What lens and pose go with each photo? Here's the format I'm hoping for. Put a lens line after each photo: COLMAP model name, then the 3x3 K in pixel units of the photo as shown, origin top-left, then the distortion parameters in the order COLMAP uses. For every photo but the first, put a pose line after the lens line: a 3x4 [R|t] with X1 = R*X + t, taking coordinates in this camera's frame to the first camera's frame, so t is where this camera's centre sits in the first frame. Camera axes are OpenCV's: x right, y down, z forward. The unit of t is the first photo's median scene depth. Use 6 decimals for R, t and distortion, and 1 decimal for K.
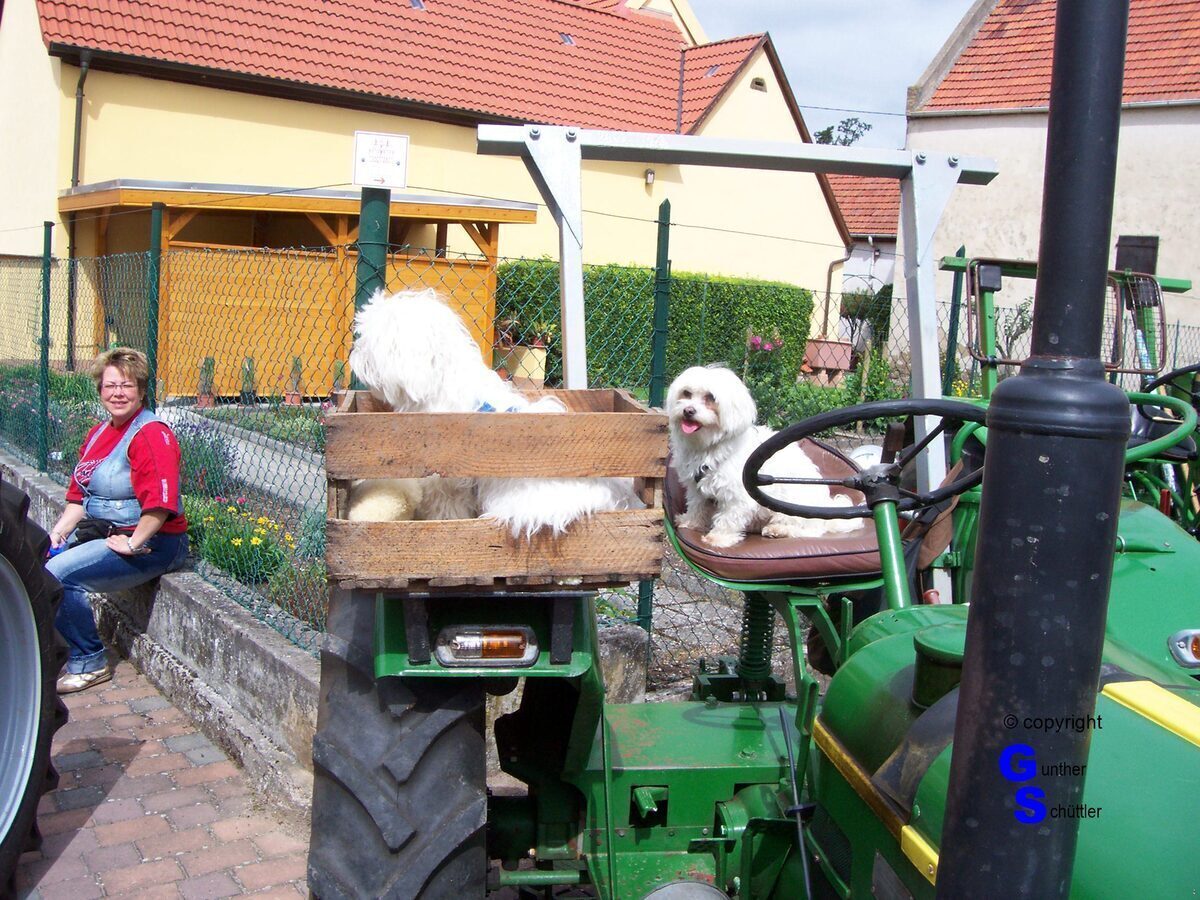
lens RADIAL K [[1194.5, 0, 593.7], [0, 1194.5, 444.1], [0, 0, 1]] dist [-0.186526, 0.187951]
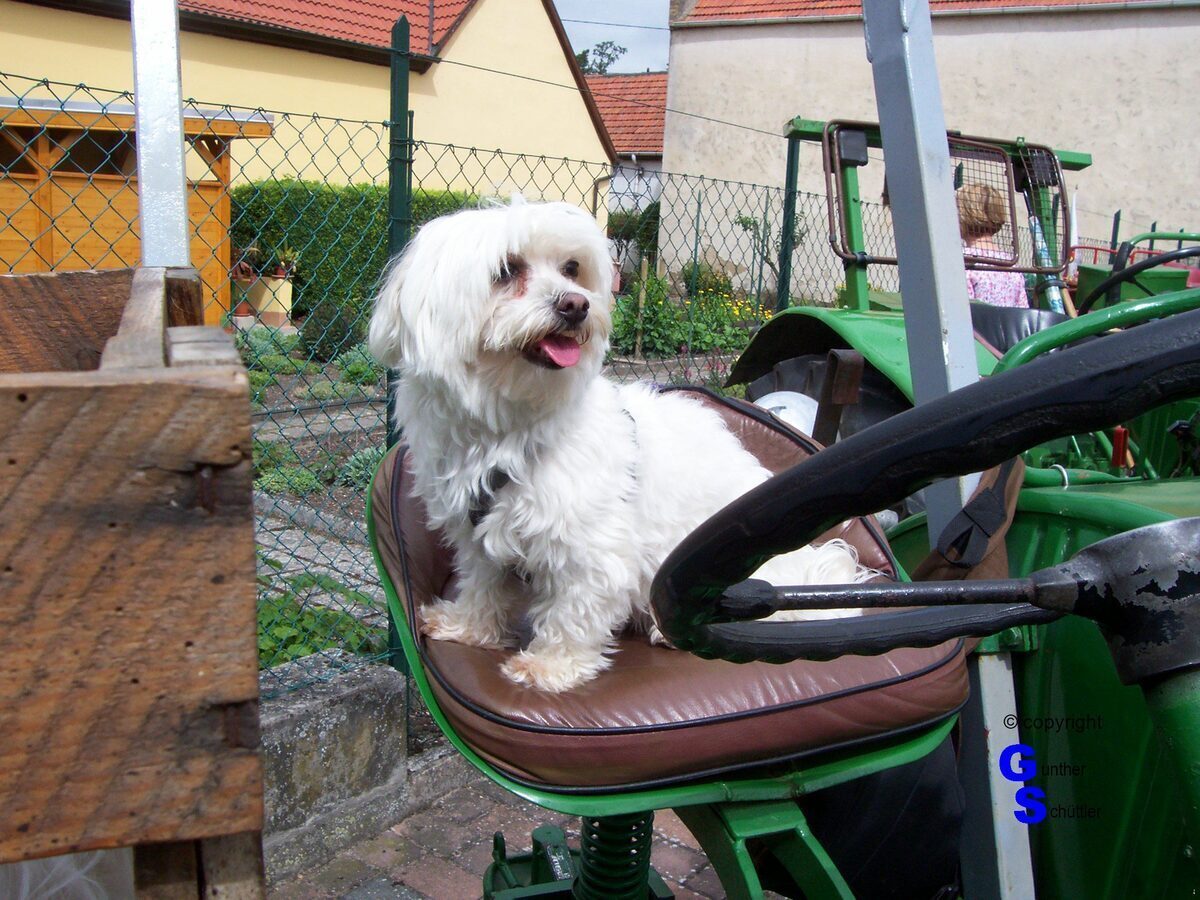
lens RADIAL K [[1194.5, 0, 593.7], [0, 1194.5, 444.1], [0, 0, 1]] dist [-0.186526, 0.187951]
pose [[0.980071, -0.051430, 0.191873, 0.028515], [0.039973, 0.997205, 0.063118, -0.009145], [-0.194583, -0.054190, 0.979388, 0.331721]]
